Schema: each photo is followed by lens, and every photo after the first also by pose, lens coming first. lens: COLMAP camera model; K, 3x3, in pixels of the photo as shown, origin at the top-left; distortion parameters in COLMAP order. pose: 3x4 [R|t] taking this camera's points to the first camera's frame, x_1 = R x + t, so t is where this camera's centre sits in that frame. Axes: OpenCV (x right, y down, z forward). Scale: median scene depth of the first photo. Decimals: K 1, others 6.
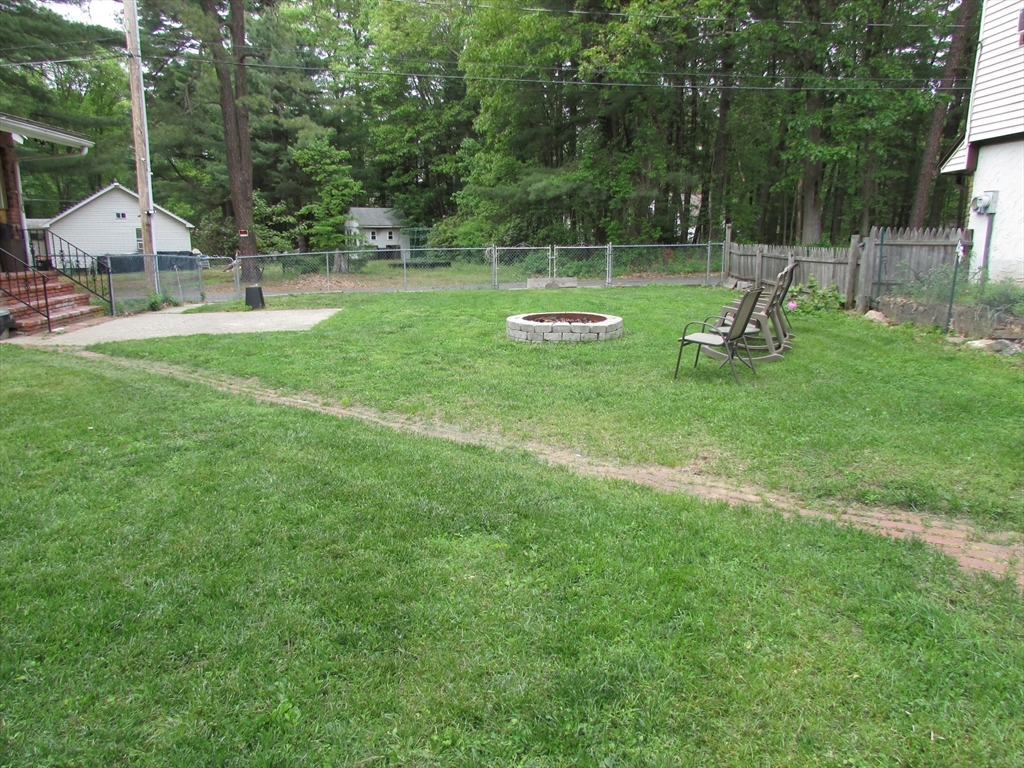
lens RADIAL K [[730.7, 0, 514.6], [0, 730.7, 386.1], [0, 0, 1]] dist [-0.028961, 0.010402]
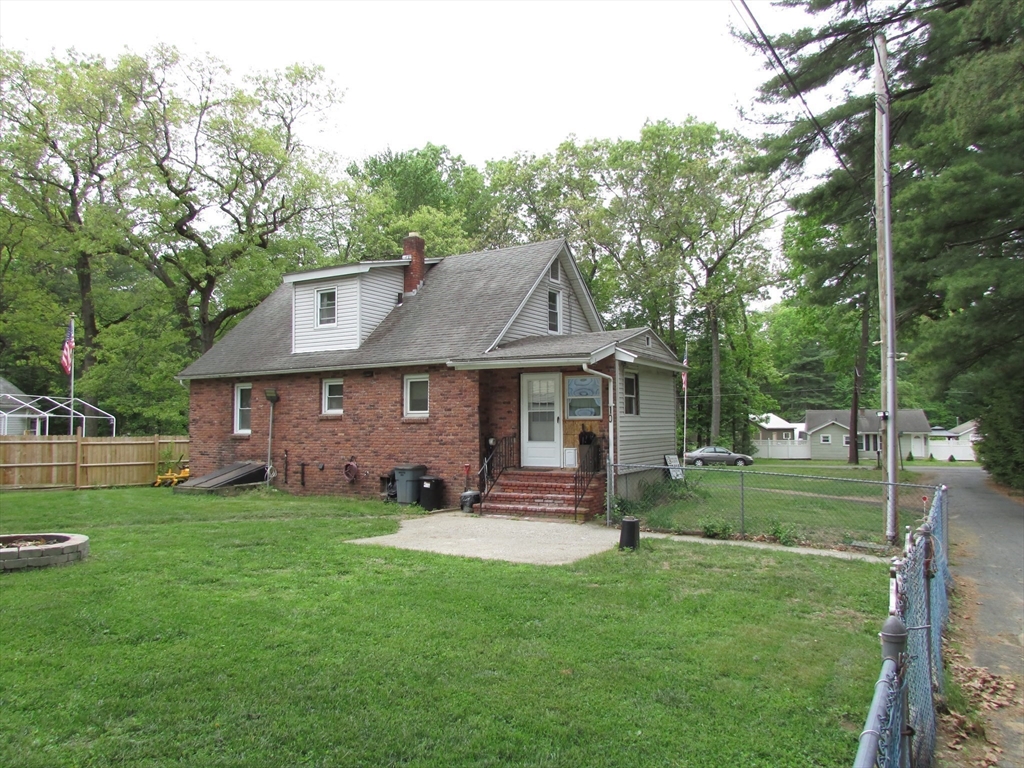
lens RADIAL K [[730.7, 0, 511.6], [0, 730.7, 388.5], [0, 0, 1]] dist [-0.028961, 0.010402]
pose [[-0.546609, -0.039202, -0.836470, 0.384325], [-0.174734, 0.982254, 0.068149, -0.351718], [0.818955, 0.183410, -0.543759, 1.521626]]
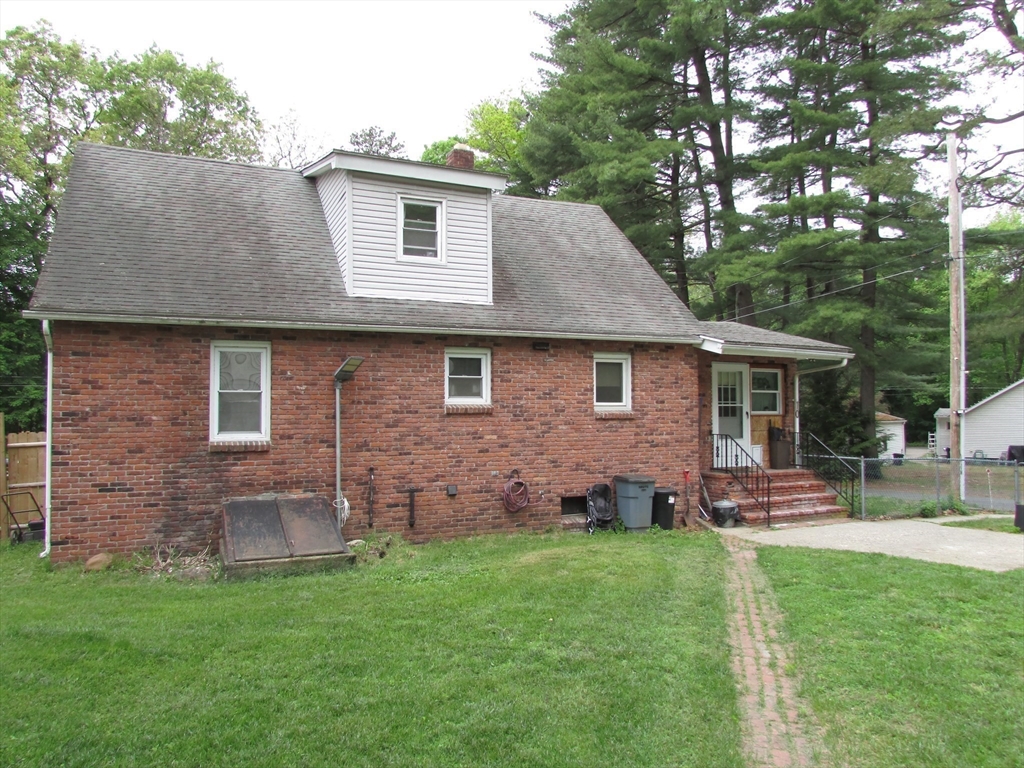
lens RADIAL K [[730.7, 0, 515.7], [0, 730.7, 383.7], [0, 0, 1]] dist [-0.028961, 0.010402]
pose [[0.369039, -0.036532, -0.928696, 0.228496], [-0.195862, 0.973730, -0.116135, -0.073618], [0.908542, 0.224755, 0.352189, 0.182816]]
